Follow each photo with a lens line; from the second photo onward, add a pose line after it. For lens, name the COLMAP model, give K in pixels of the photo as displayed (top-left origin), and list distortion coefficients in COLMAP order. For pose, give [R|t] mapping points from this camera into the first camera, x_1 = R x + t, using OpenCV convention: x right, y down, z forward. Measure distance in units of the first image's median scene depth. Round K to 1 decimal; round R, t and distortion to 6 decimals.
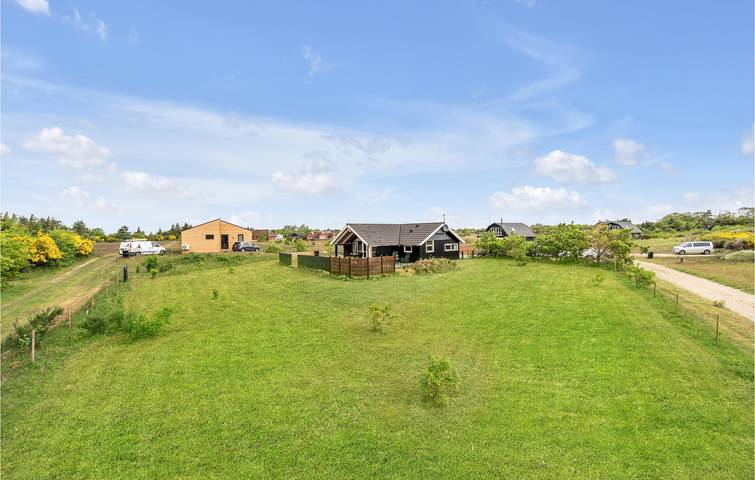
lens RADIAL K [[343.5, 0, 377.5], [0, 343.5, 240.0], [0, 0, 1]] dist [0.000317, 0.000175]
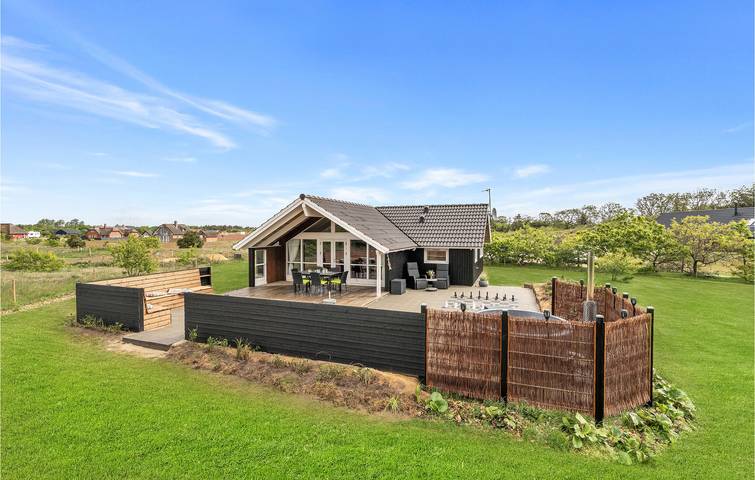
lens RADIAL K [[343.5, 0, 377.5], [0, 343.5, 240.0], [0, 0, 1]] dist [0.000317, 0.000175]
pose [[0.871908, -0.003059, 0.489661, -0.195842], [0.001710, 0.999993, 0.003201, 0.001811], [-0.489667, -0.001954, 0.871907, 0.591684]]
